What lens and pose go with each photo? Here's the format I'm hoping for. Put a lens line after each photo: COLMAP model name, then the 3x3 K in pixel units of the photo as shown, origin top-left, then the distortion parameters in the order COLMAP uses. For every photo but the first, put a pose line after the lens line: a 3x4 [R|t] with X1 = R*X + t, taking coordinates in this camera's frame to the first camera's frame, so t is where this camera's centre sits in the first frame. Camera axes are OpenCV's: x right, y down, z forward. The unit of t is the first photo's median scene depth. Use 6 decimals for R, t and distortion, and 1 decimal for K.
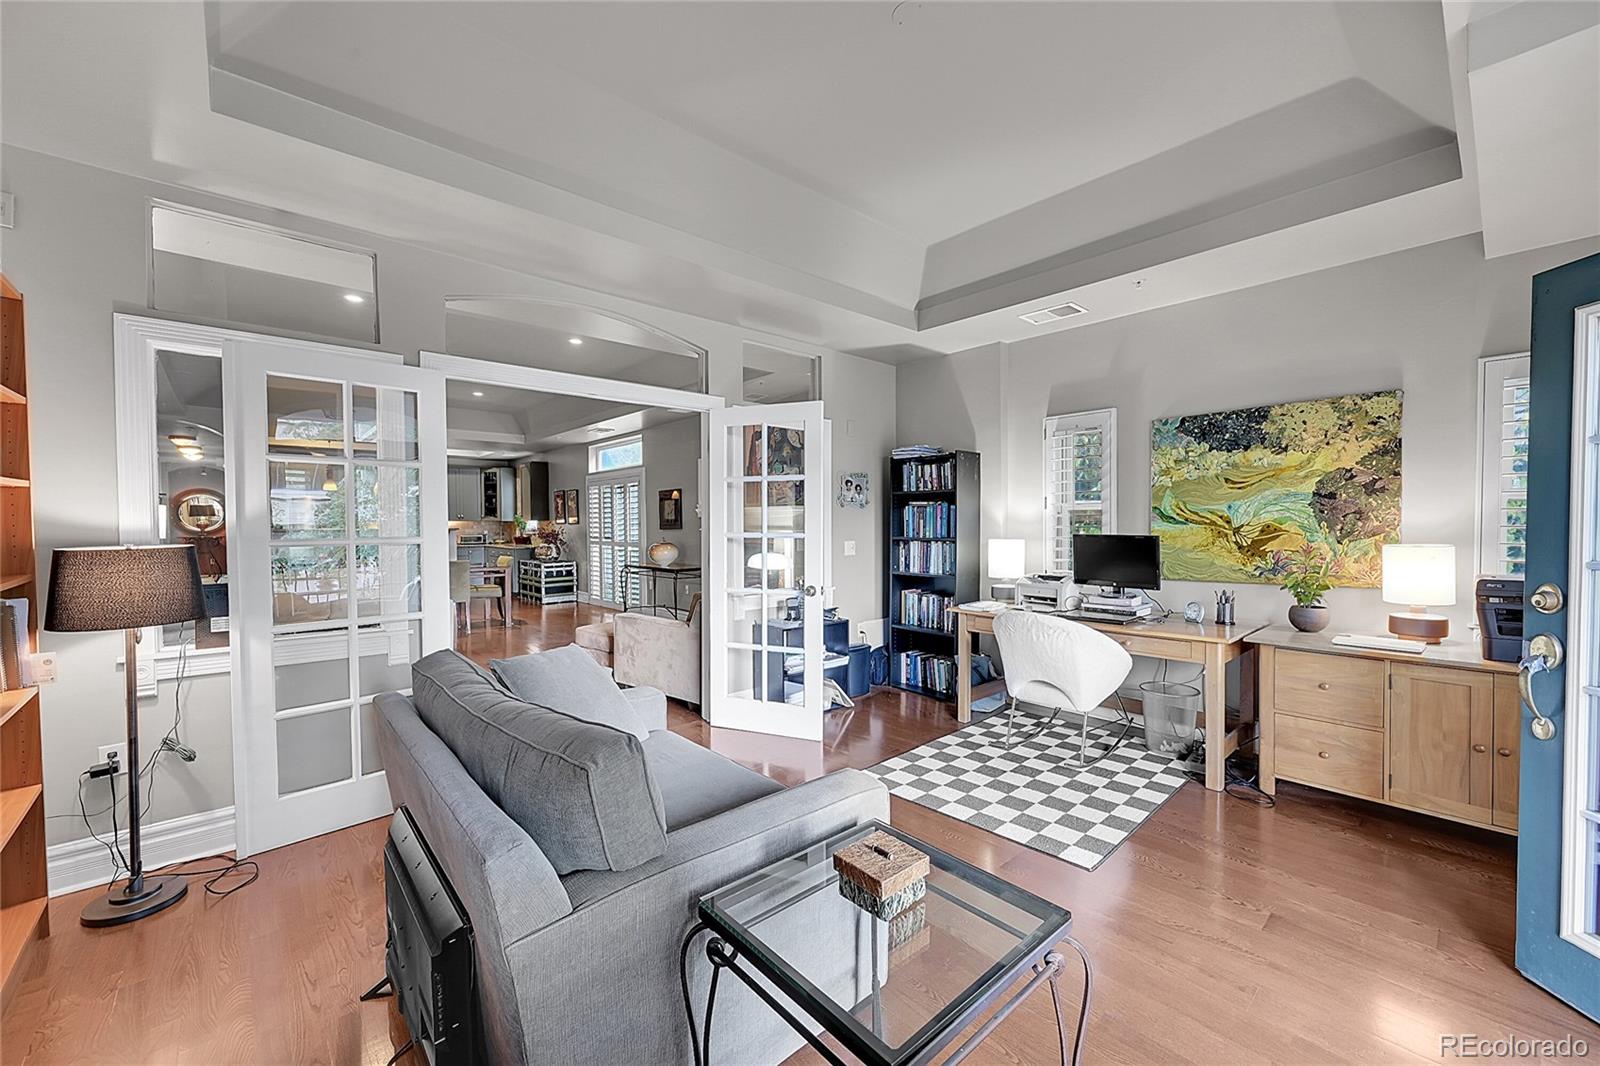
lens RADIAL K [[626.8, 0, 807.1], [0, 626.8, 536.0], [0, 0, 1]] dist [-0.001448, -0.000098]
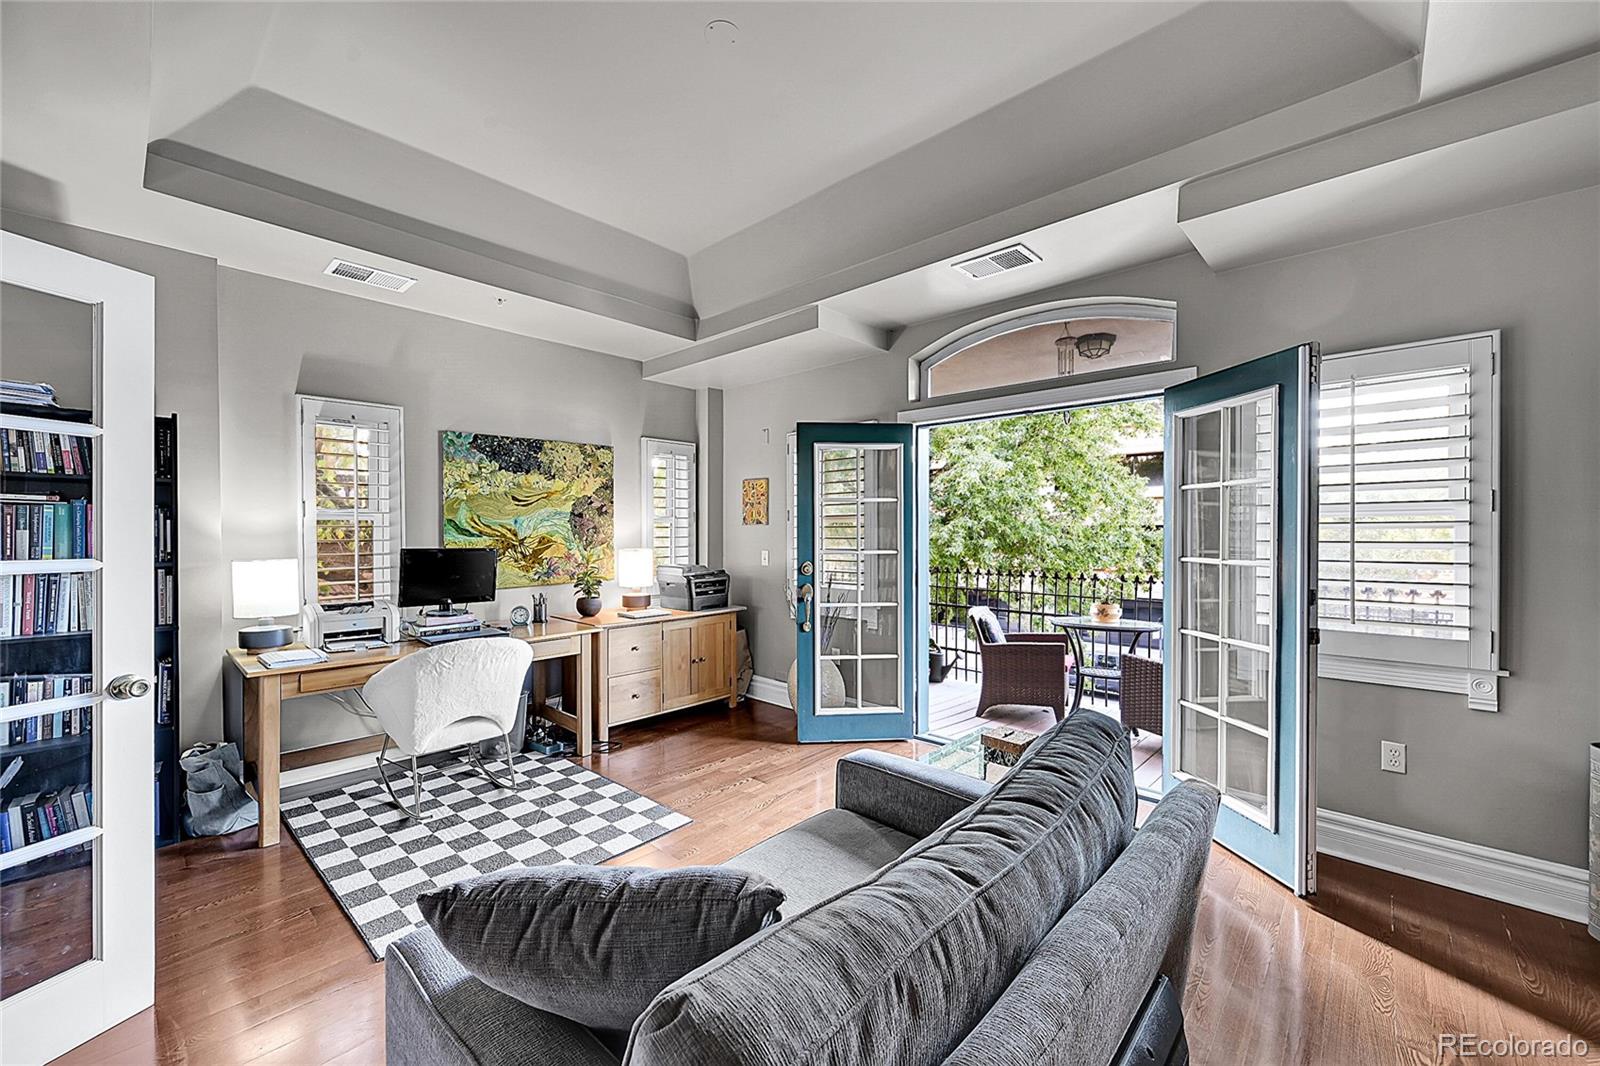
lens RADIAL K [[626.8, 0, 808.1], [0, 626.8, 535.3], [0, 0, 1]] dist [-0.001448, -0.000098]
pose [[-0.093790, -0.000529, 0.995592, -0.457262], [0.023364, 0.999723, 0.002732, -0.010715], [-0.995318, 0.023517, -0.093752, 0.517168]]
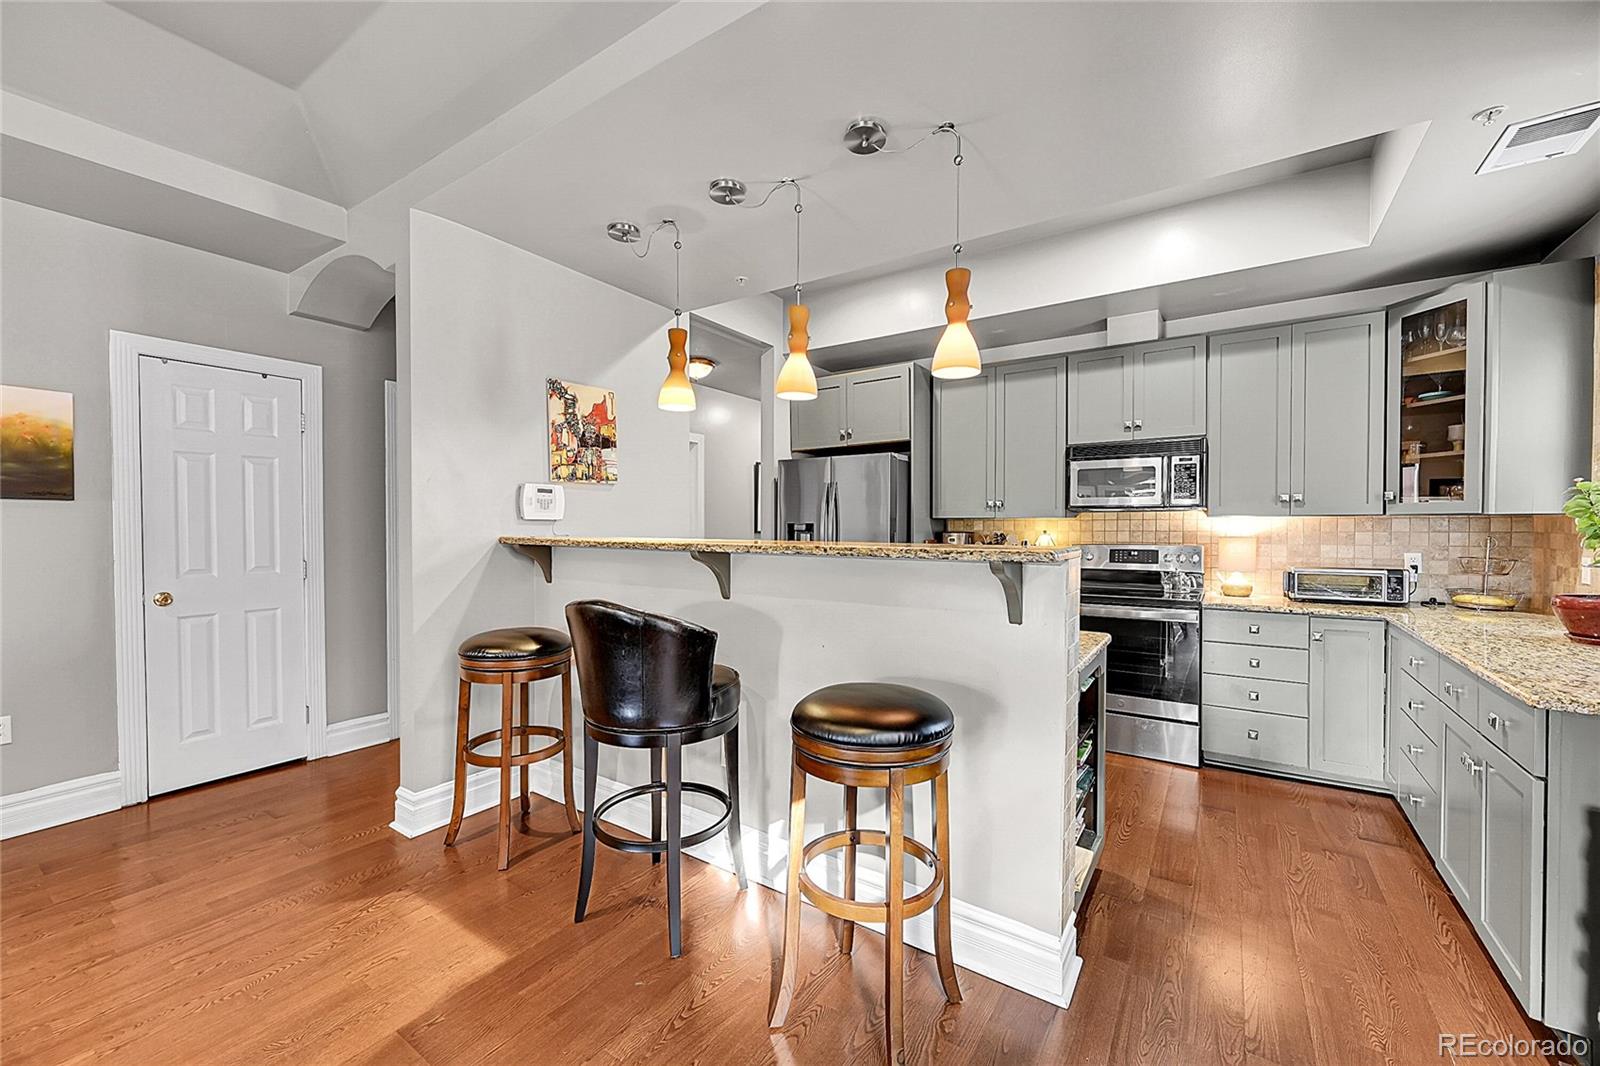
lens RADIAL K [[626.8, 0, 805.1], [0, 626.8, 536.7], [0, 0, 1]] dist [-0.001448, -0.000098]
pose [[0.240012, 0.022736, -0.970504, -1.047013], [-0.024035, 0.999558, 0.017473, -0.044266], [0.970472, 0.019132, 0.240453, 2.258936]]
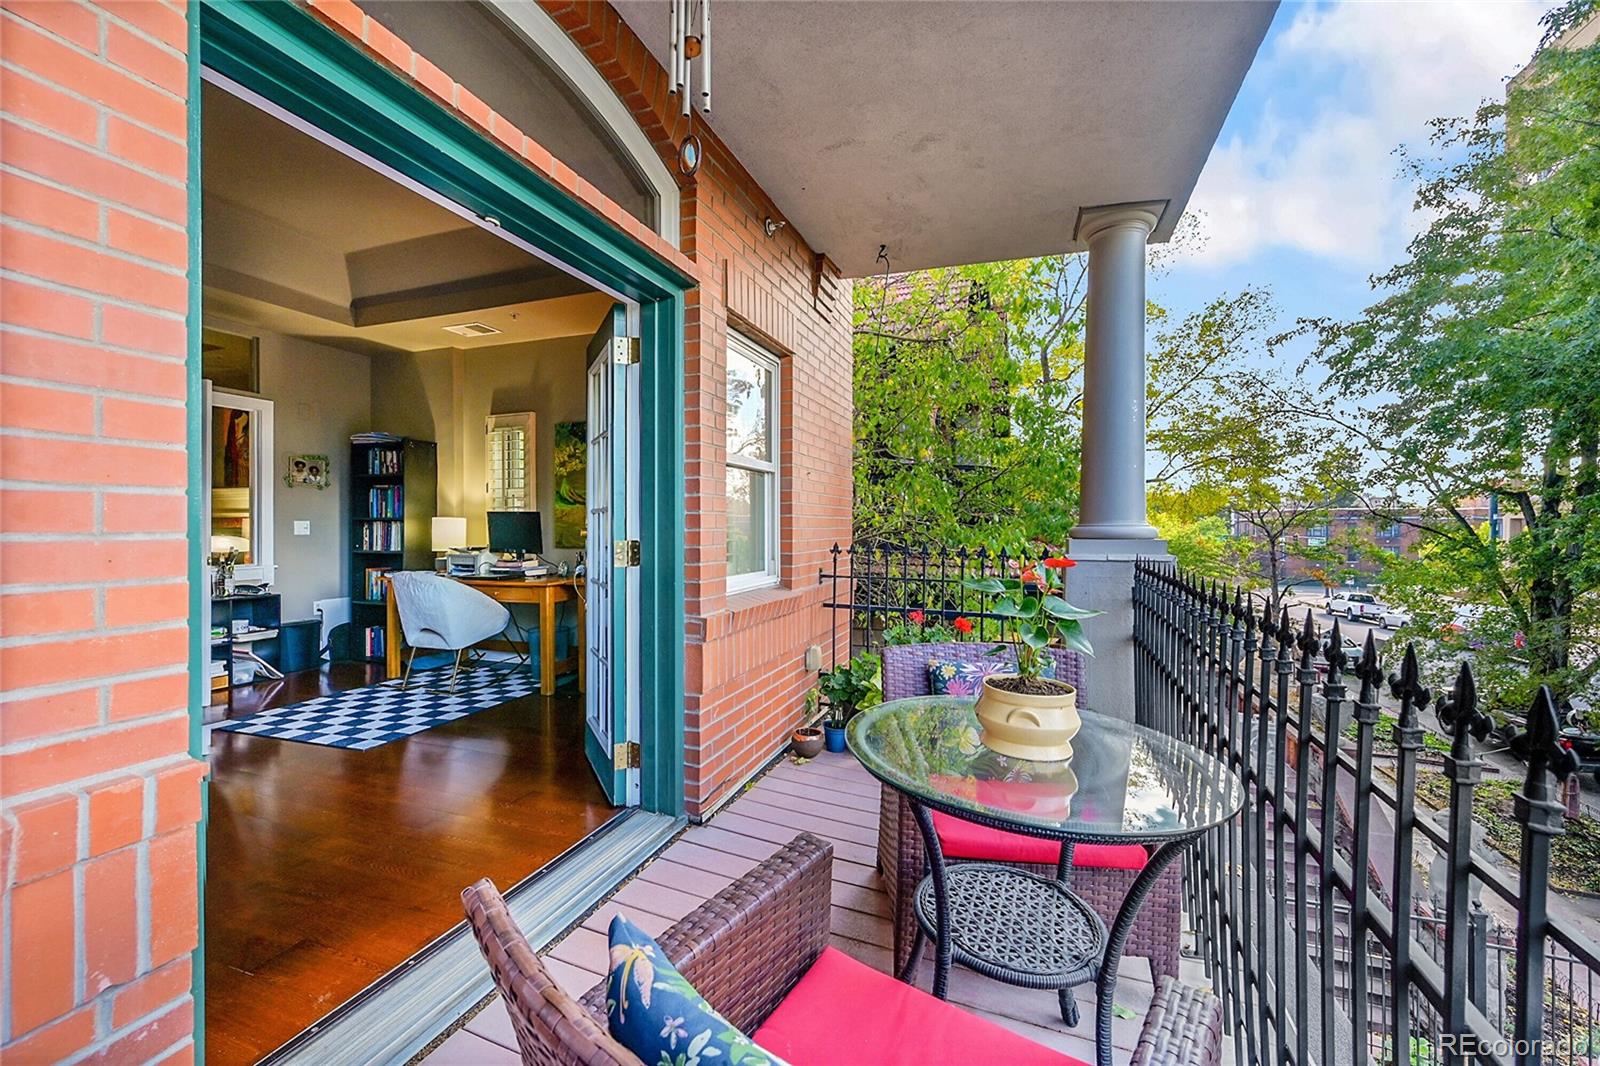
lens RADIAL K [[643.5, 0, 805.0], [0, 643.5, 527.5], [0, 0, 1]] dist [-0.001787, 0.000088]
pose [[0.885393, 0.003779, 0.464827, 0.380557], [0.005776, 0.999800, -0.019130, 0.053863], [-0.464807, 0.019623, 0.885195, -0.385406]]
